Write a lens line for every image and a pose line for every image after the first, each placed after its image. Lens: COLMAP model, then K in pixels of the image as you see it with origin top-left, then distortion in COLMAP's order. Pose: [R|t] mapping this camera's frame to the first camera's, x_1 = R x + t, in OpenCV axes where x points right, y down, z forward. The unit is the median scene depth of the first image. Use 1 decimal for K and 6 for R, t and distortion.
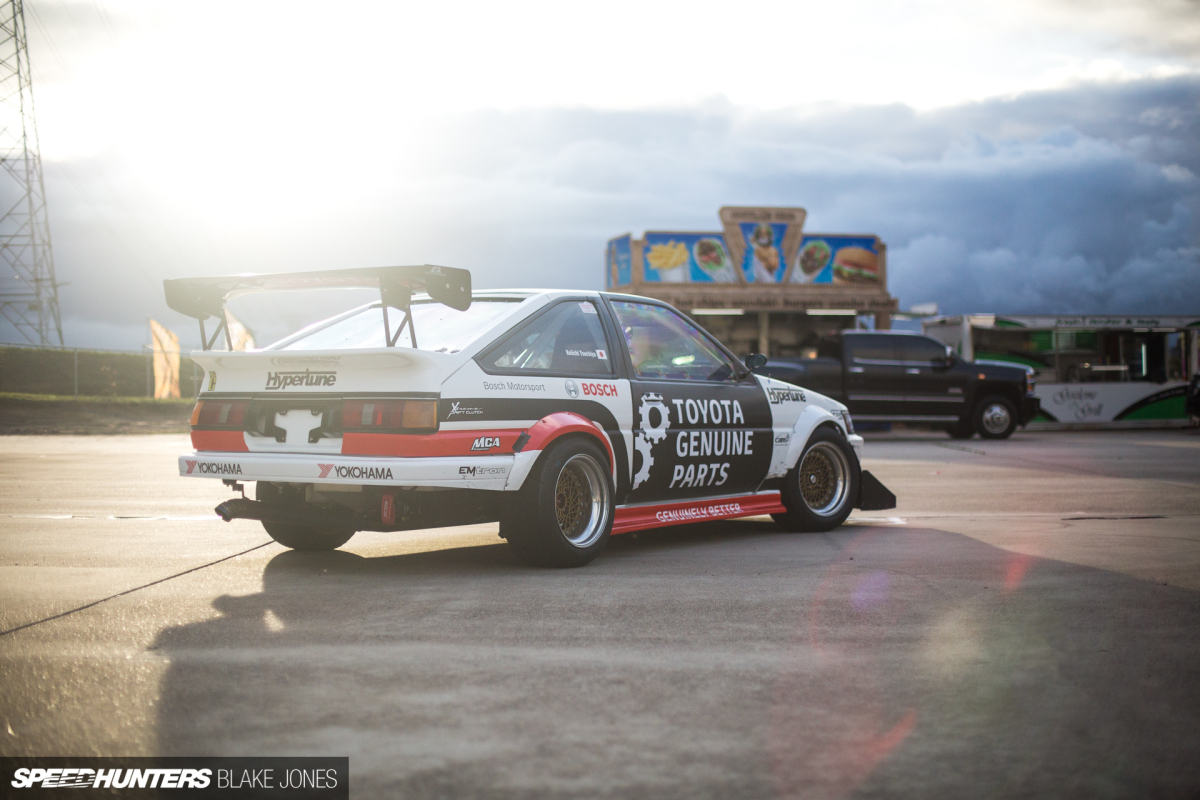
lens RADIAL K [[1762.3, 0, 599.7], [0, 1762.3, 395.2], [0, 0, 1]] dist [-0.057168, 0.000000]
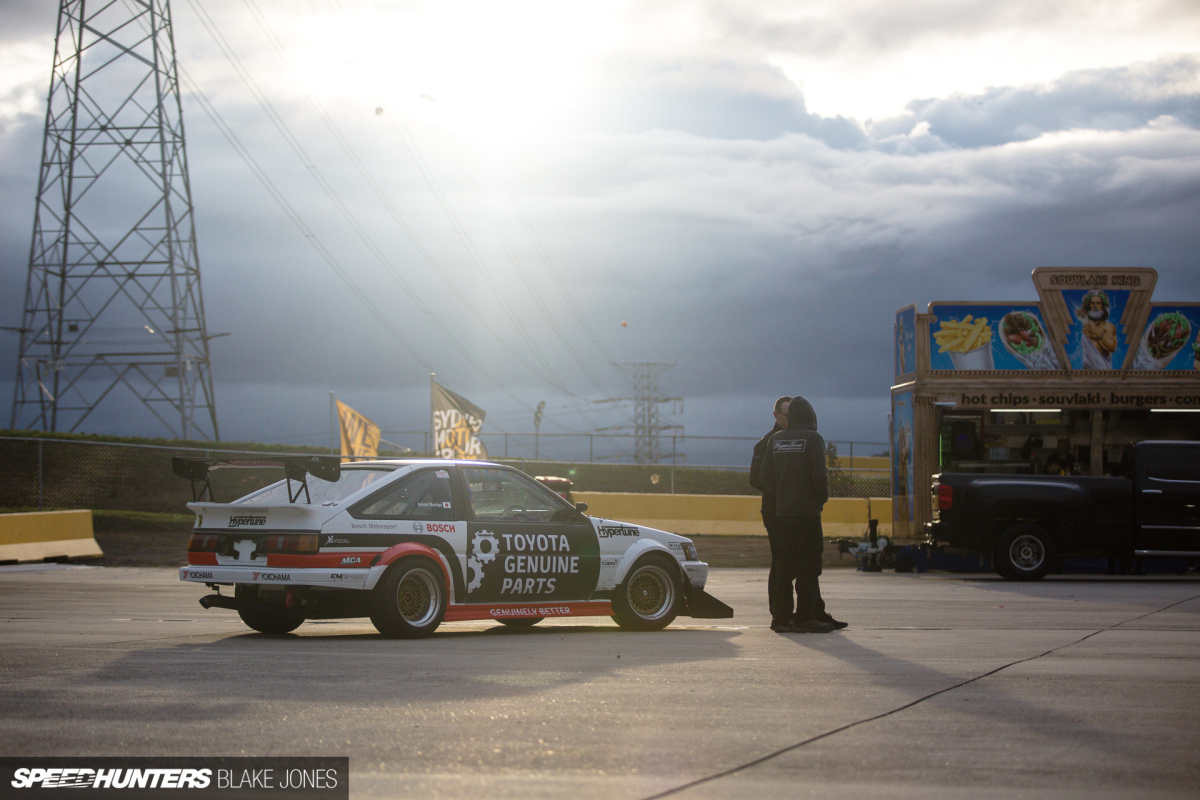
lens RADIAL K [[3349.5, 0, 598.5], [0, 3349.5, 400.2], [0, 0, 1]] dist [0.078522, 0.000000]
pose [[0.981529, 0.000178, -0.191311, 0.627675], [-0.006358, 0.999477, -0.031694, -0.020646], [0.191205, 0.032325, 0.981018, -1.683649]]
